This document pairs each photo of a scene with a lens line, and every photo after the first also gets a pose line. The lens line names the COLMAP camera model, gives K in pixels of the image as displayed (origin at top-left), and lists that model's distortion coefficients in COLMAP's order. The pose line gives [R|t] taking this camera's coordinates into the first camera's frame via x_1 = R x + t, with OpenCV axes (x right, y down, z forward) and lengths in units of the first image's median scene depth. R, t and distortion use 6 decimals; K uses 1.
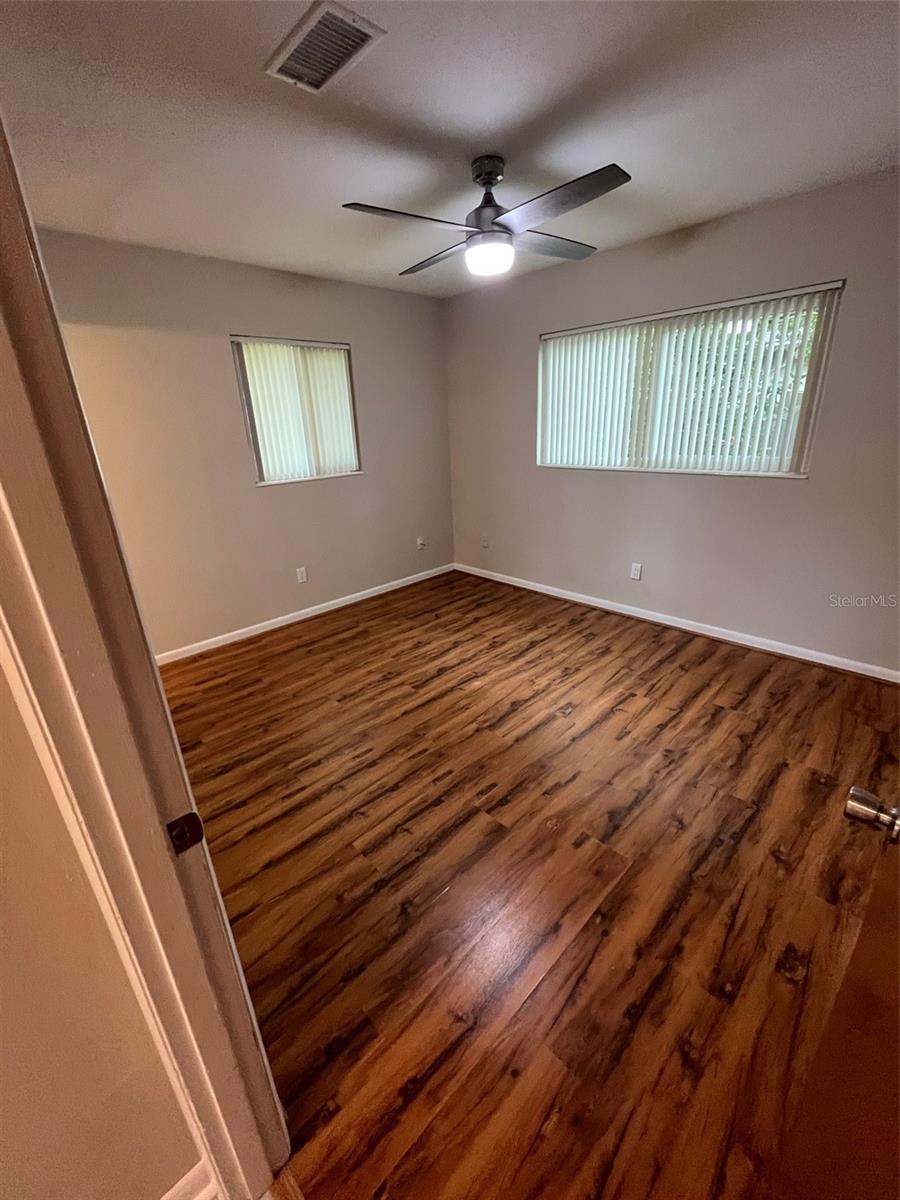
lens RADIAL K [[487.8, 0, 445.7], [0, 487.8, 600.8], [0, 0, 1]] dist [-0.001474, -0.000157]
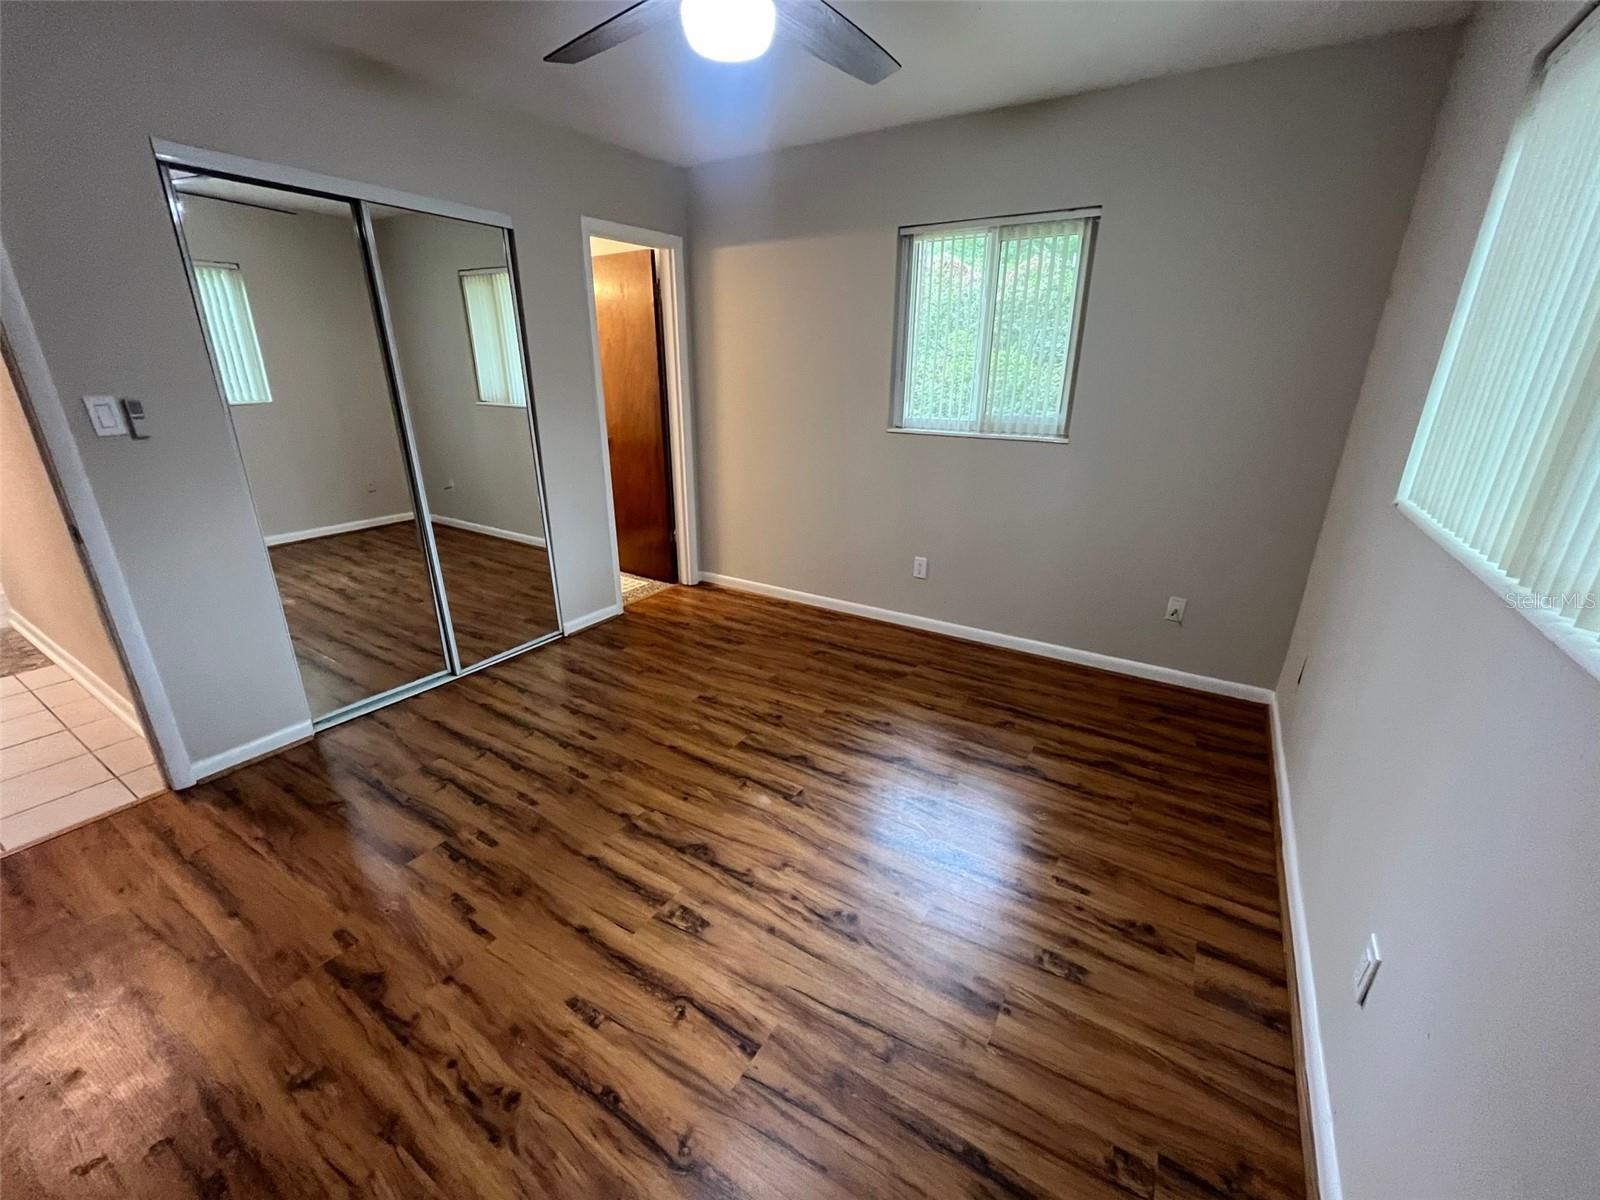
lens RADIAL K [[650.4, 0, 795.4], [0, 650.4, 596.7], [0, 0, 1]] dist [-0.001474, -0.000157]
pose [[0.243530, 0.365009, -0.898589, 0.661176], [-0.355218, 0.895675, 0.267556, -0.259363], [0.902504, 0.254037, 0.347782, 0.684779]]
